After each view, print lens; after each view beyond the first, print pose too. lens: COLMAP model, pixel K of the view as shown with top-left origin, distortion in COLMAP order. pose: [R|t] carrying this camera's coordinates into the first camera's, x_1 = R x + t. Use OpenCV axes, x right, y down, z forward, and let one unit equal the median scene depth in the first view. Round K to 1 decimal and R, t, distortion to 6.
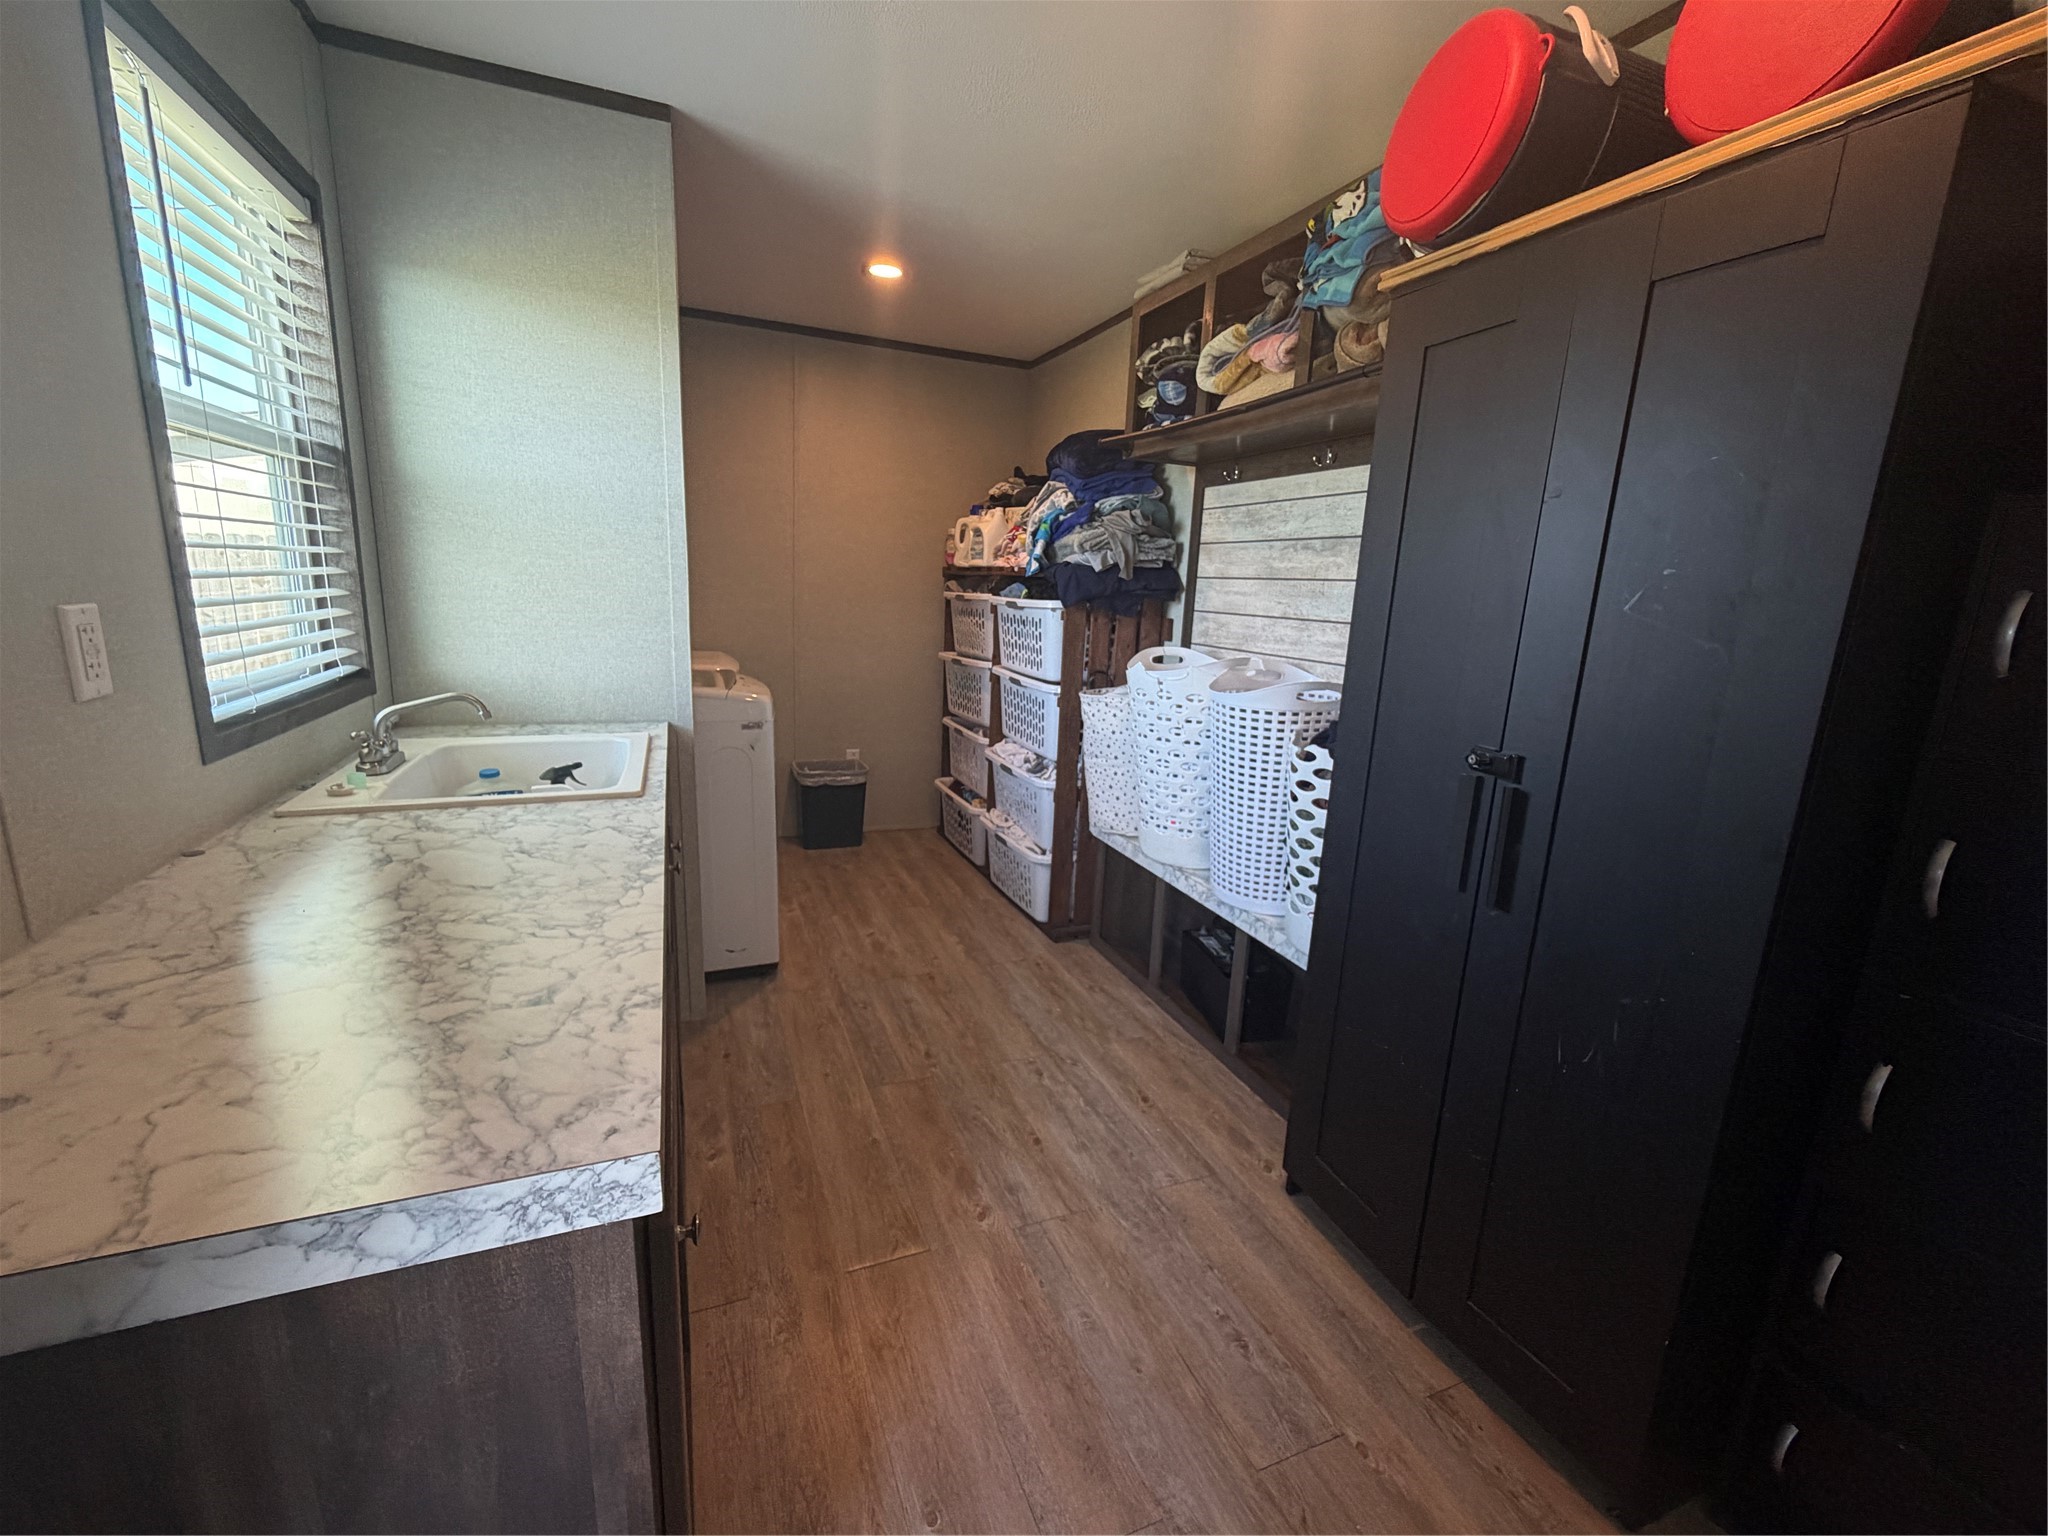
lens RADIAL K [[850.3, 0, 1026.1], [0, 850.3, 772.0], [0, 0, 1]] dist [-0.001034, -0.000427]
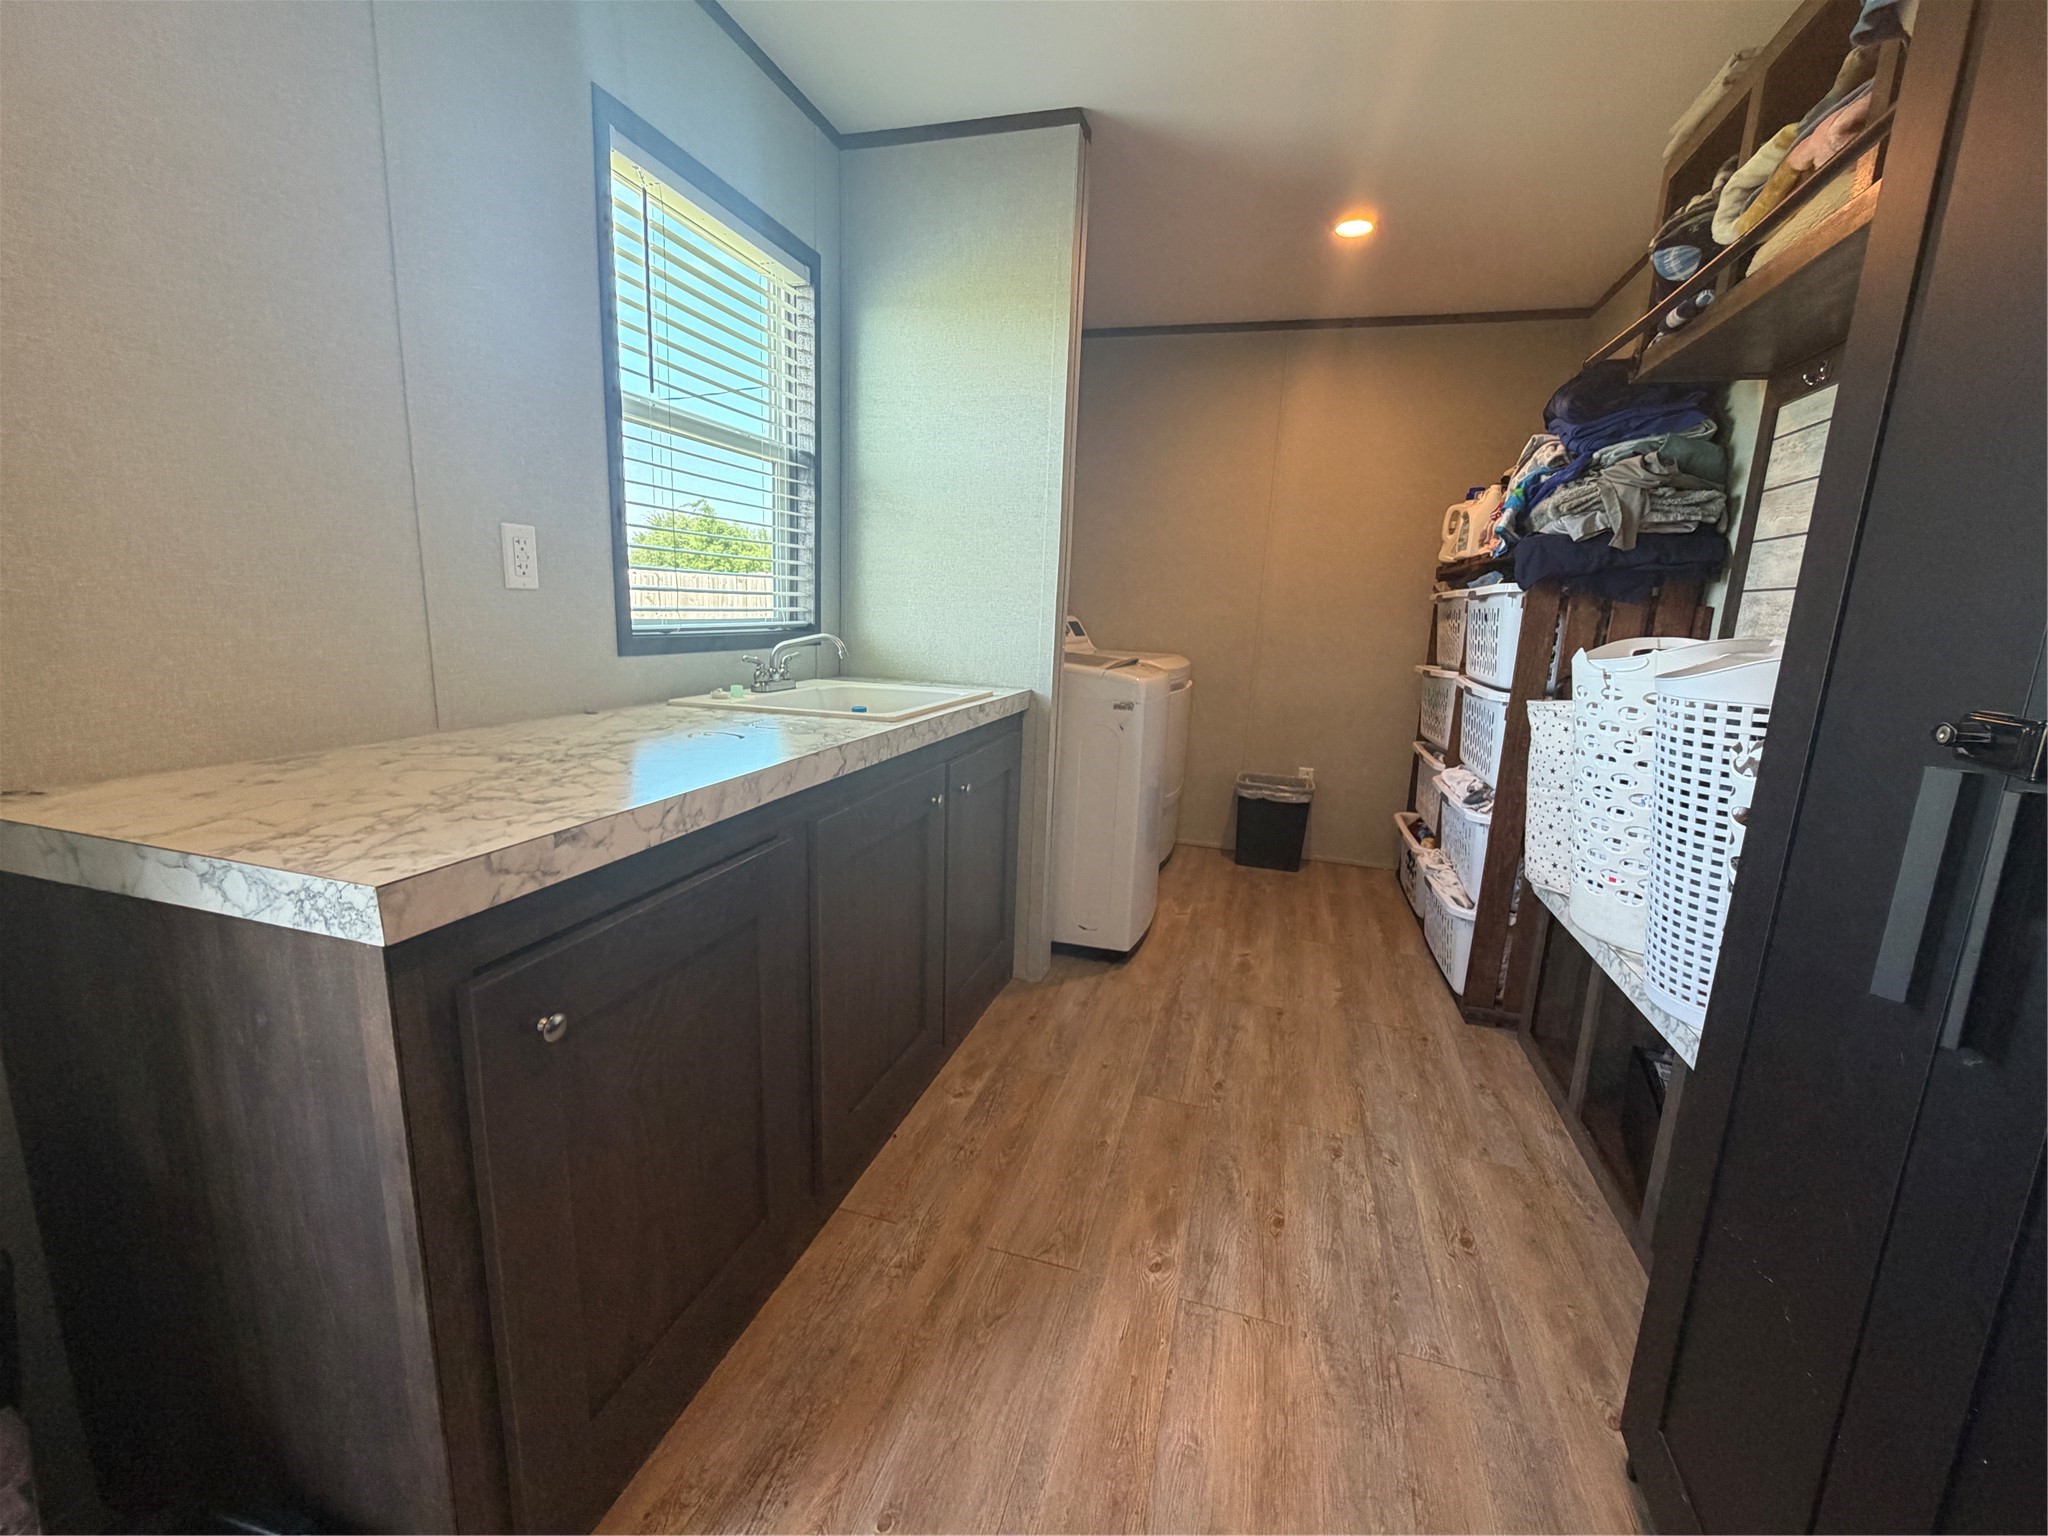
lens RADIAL K [[850.3, 0, 1026.1], [0, 850.3, 772.0], [0, 0, 1]] dist [-0.001034, -0.000427]
pose [[0.779178, 0.109384, -0.617185, 0.191108], [-0.143138, 0.989689, -0.005305, 0.039075], [0.610240, 0.092476, 0.786800, 0.135314]]
